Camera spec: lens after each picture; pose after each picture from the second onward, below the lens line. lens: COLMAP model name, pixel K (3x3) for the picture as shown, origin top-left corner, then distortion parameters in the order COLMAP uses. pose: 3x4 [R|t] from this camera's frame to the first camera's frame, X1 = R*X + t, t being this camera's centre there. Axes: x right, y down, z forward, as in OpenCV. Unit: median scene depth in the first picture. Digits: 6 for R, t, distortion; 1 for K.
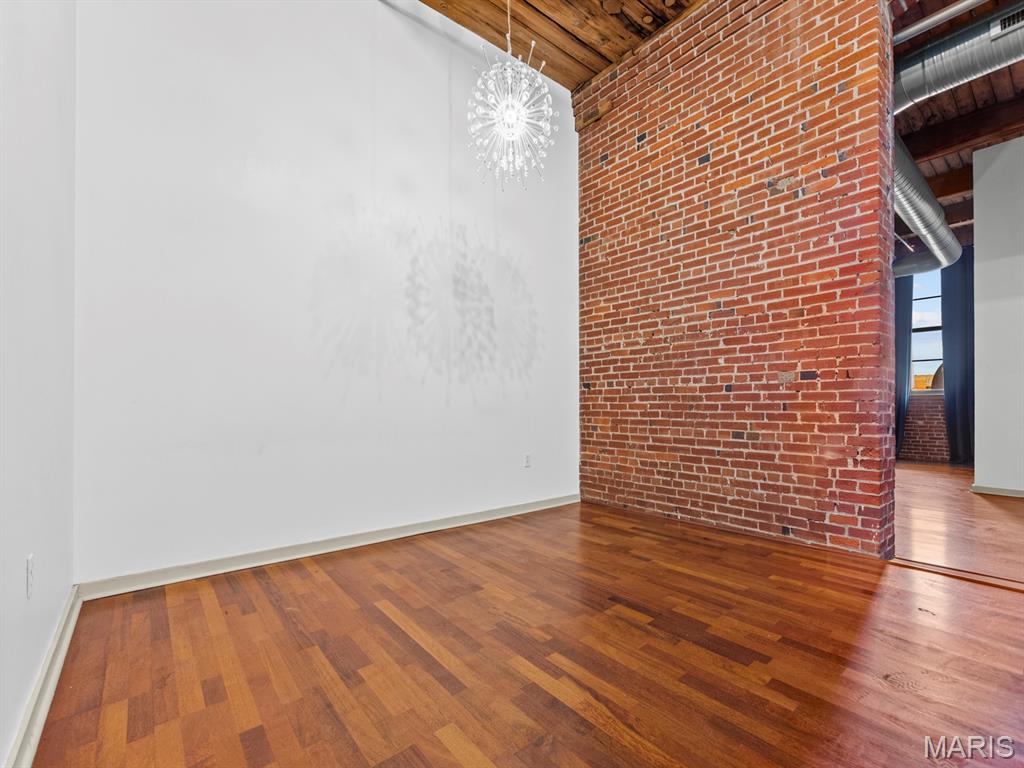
lens RADIAL K [[452.8, 0, 512.3], [0, 452.8, 398.6], [0, 0, 1]] dist [0.000451, -0.000018]
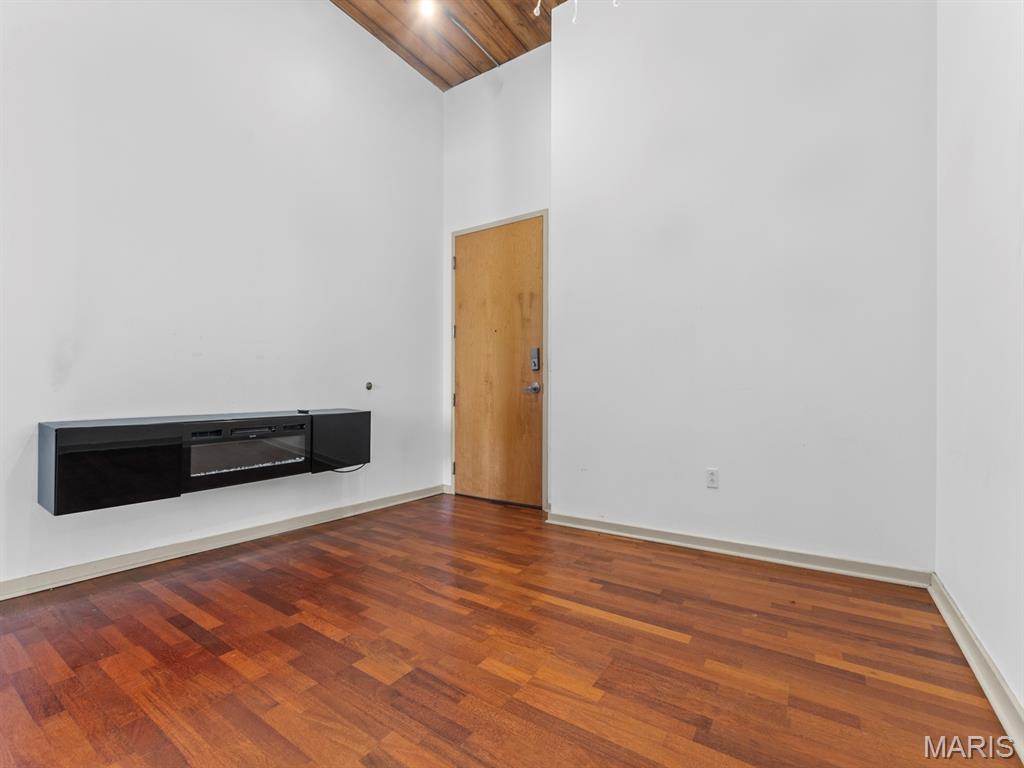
lens RADIAL K [[452.8, 0, 512.3], [0, 452.8, 398.6], [0, 0, 1]] dist [0.000451, -0.000018]
pose [[-0.957340, 0.001346, -0.288960, 0.294553], [-0.000871, 0.999971, 0.007545, 0.008873], [0.288962, 0.007475, -0.957312, 2.002524]]
